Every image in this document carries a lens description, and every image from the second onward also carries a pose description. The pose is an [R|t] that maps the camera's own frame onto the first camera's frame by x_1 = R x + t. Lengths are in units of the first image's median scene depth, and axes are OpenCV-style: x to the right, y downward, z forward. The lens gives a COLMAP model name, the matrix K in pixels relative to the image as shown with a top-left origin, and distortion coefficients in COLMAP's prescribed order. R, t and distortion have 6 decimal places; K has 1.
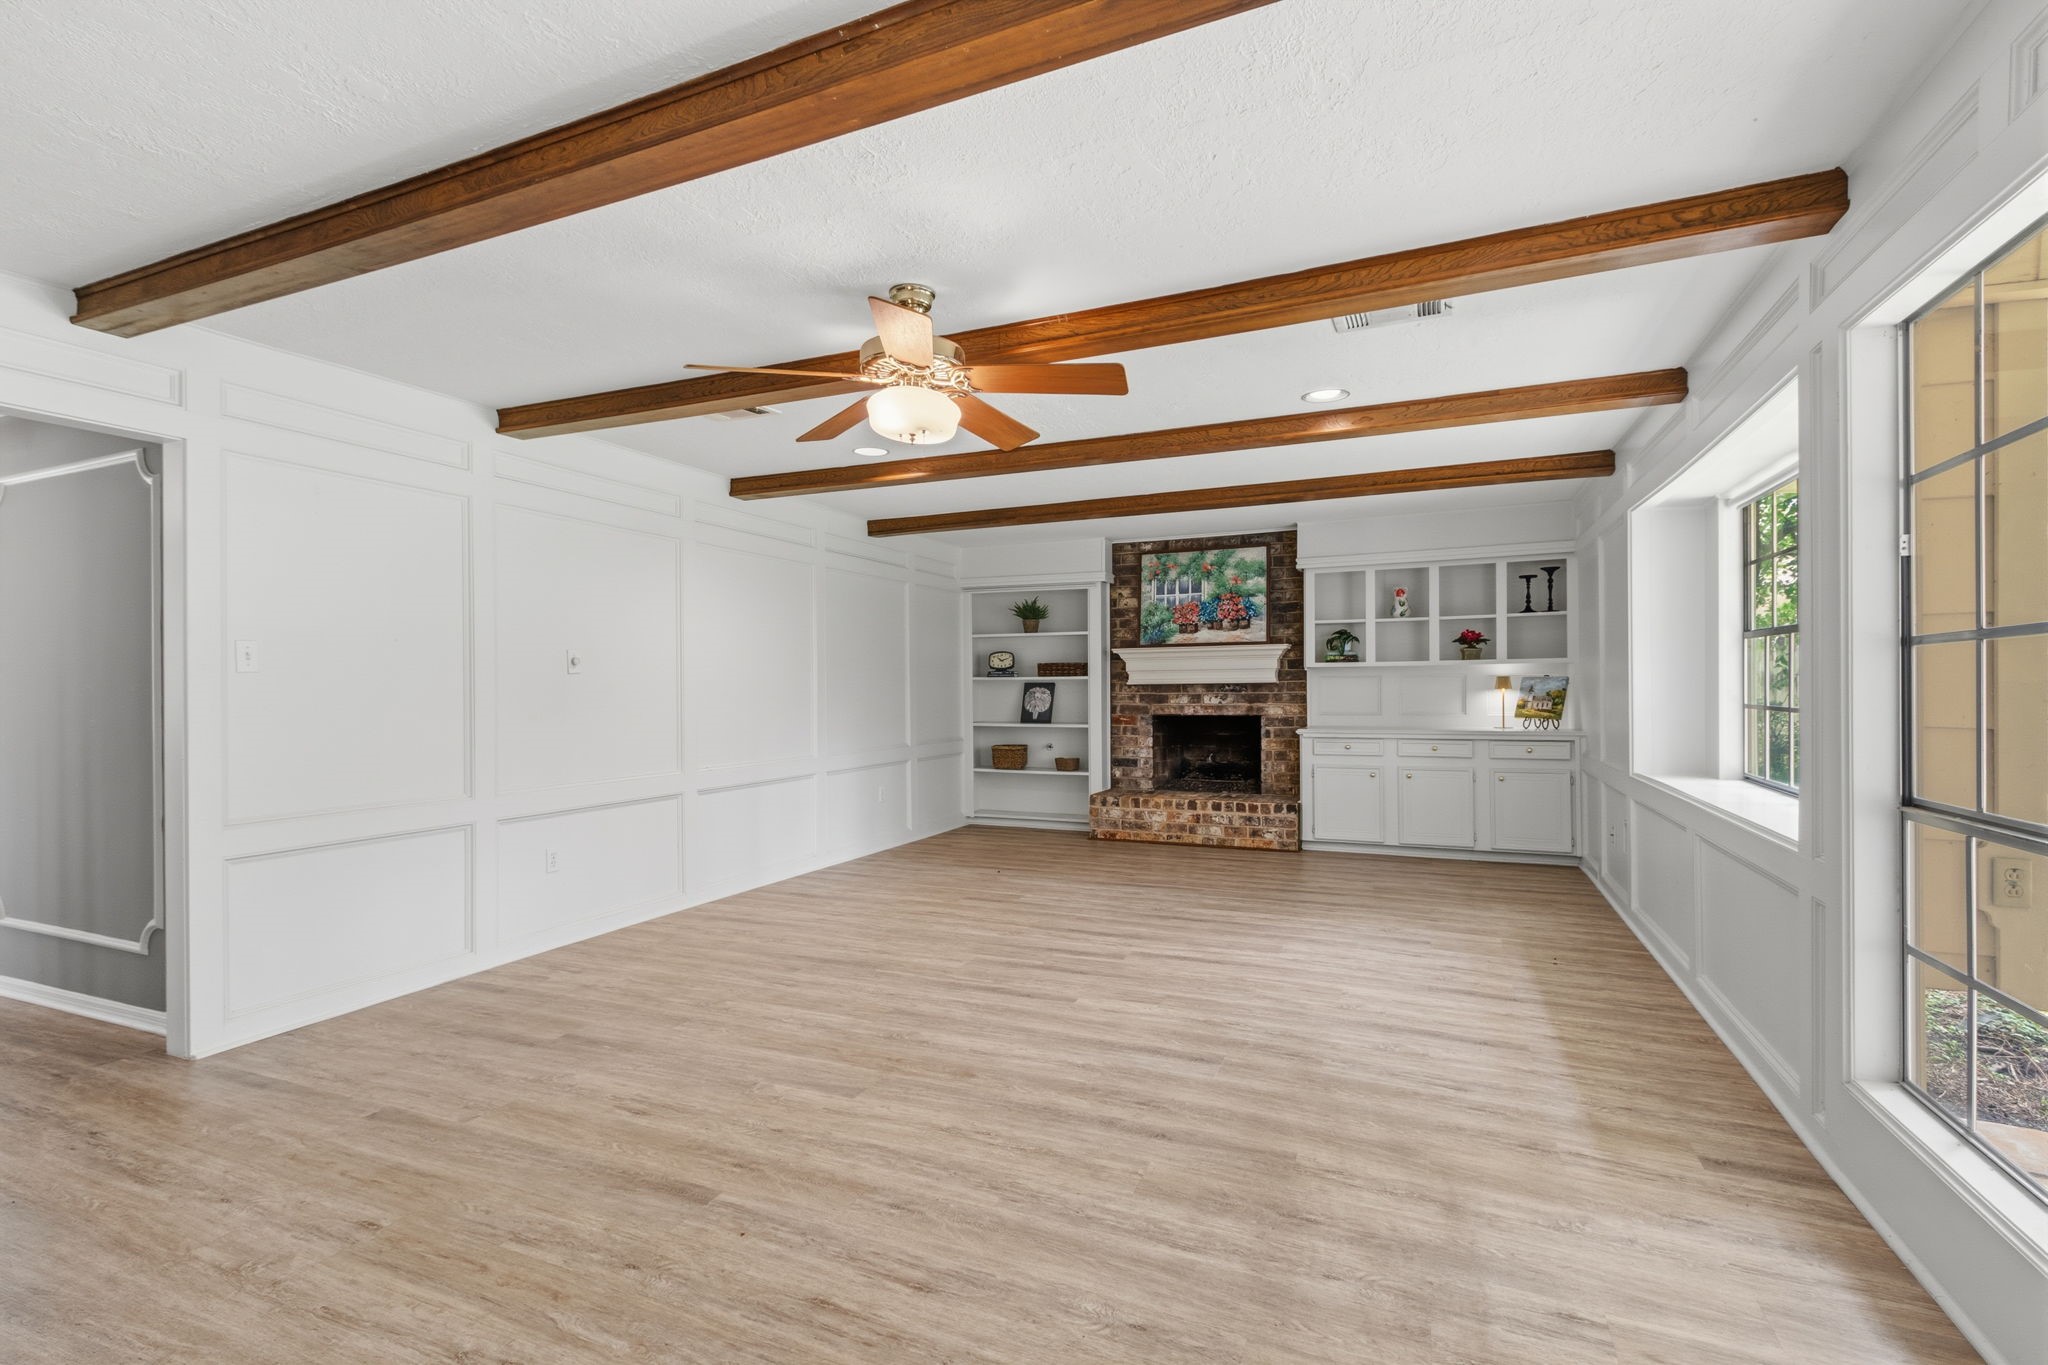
lens RADIAL K [[932.7, 0, 1023.0], [0, 932.7, 696.9], [0, 0, 1]] dist [-0.000983, 0.001029]
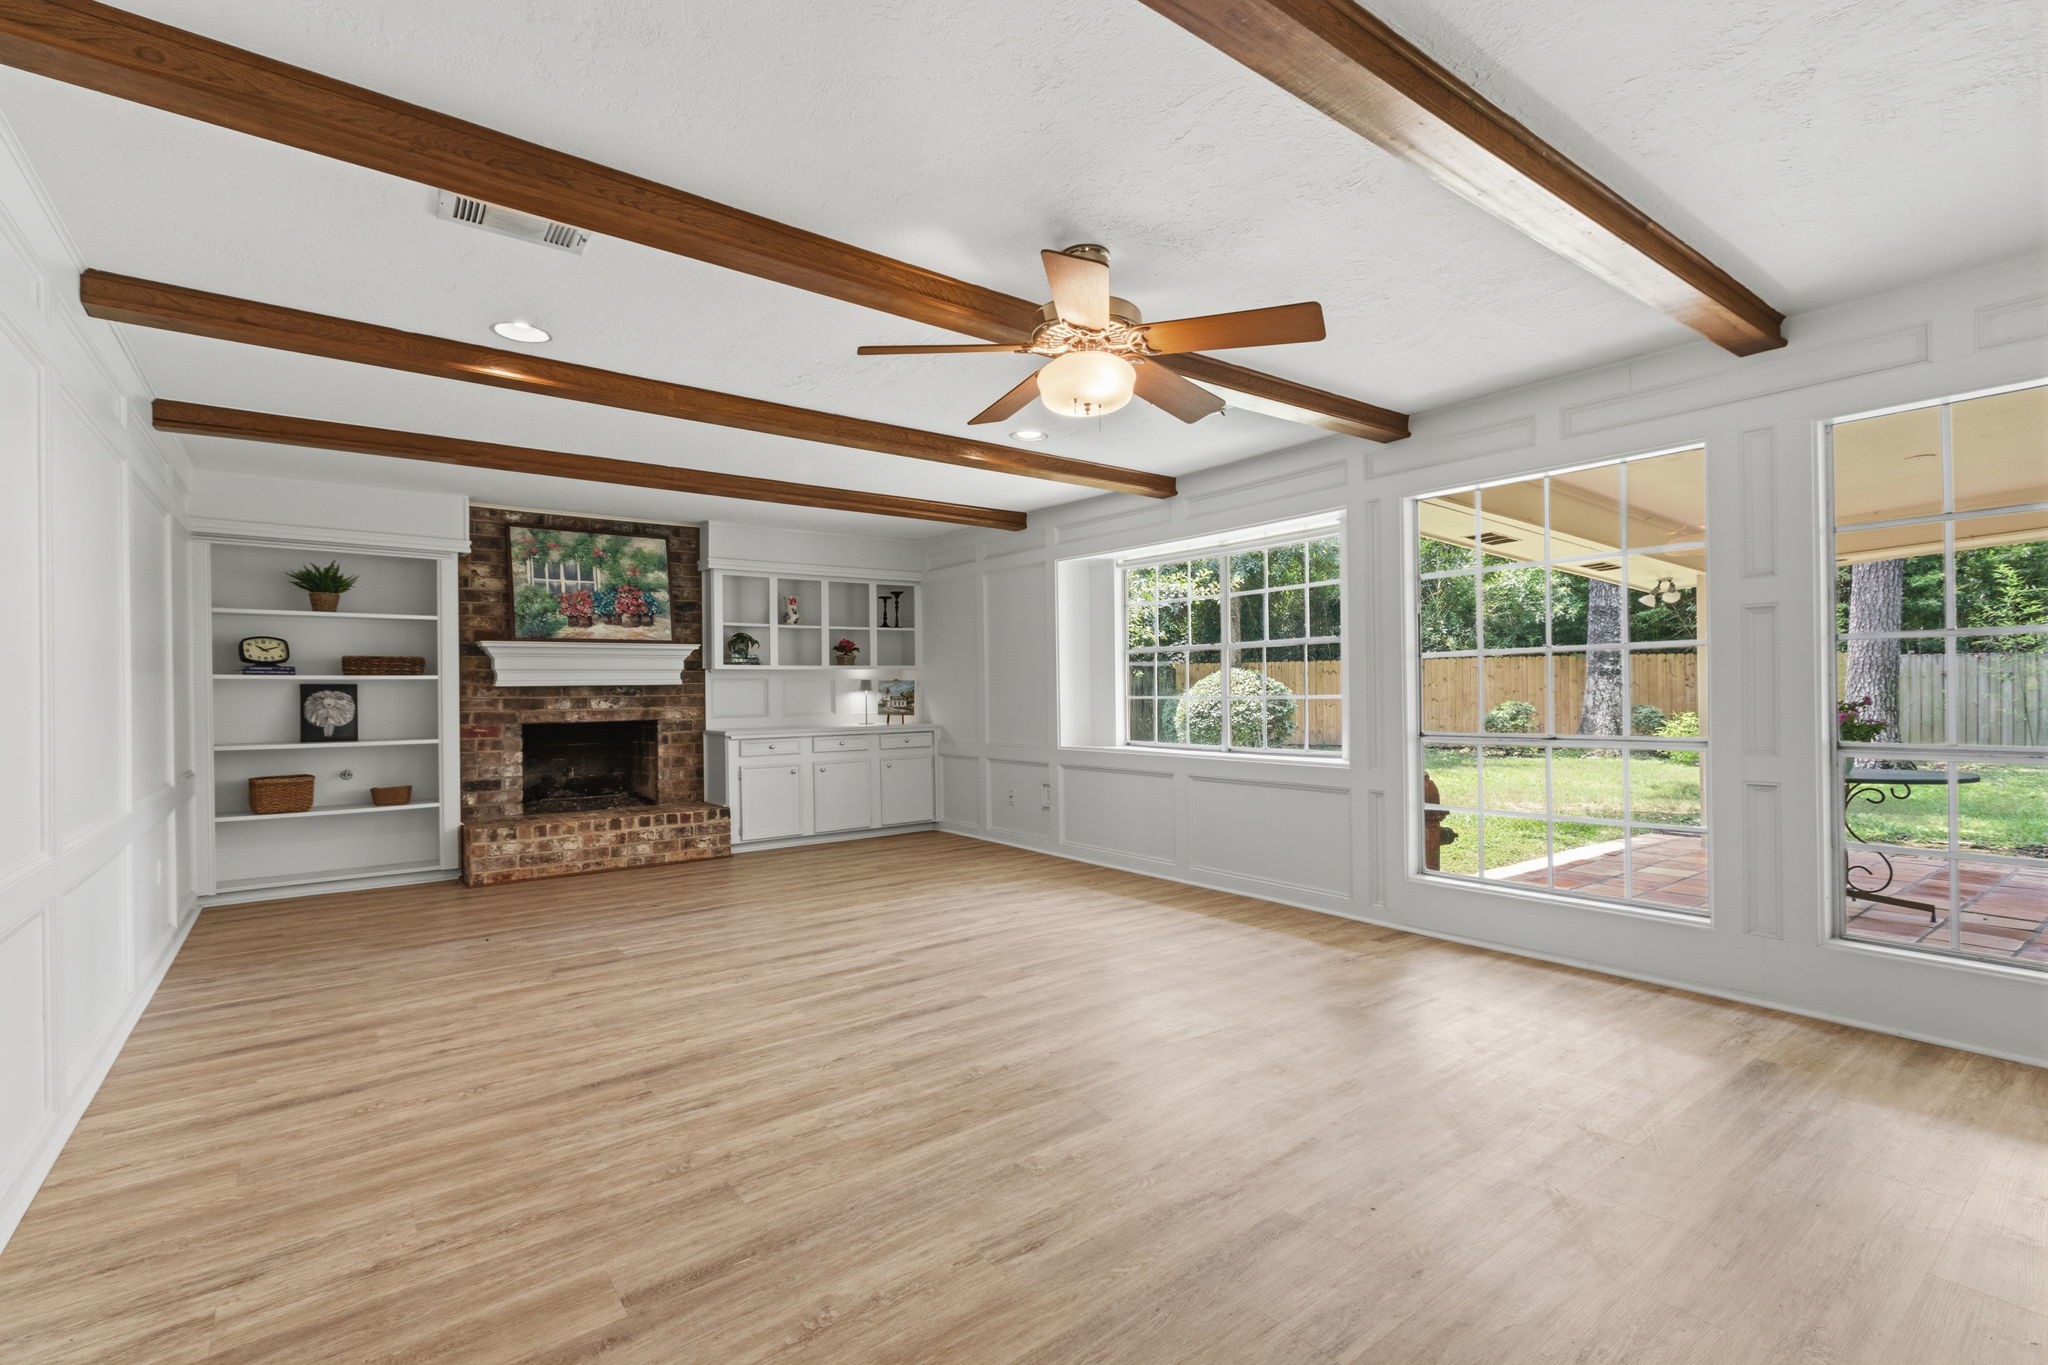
lens RADIAL K [[932.7, 0, 1016.2], [0, 932.7, 691.6], [0, 0, 1]] dist [-0.000983, 0.001029]
pose [[0.483893, 0.000854, 0.875127, -0.395572], [0.017154, 0.999798, -0.010461, 0.007621], [-0.874959, 0.020074, 0.483781, 0.244380]]
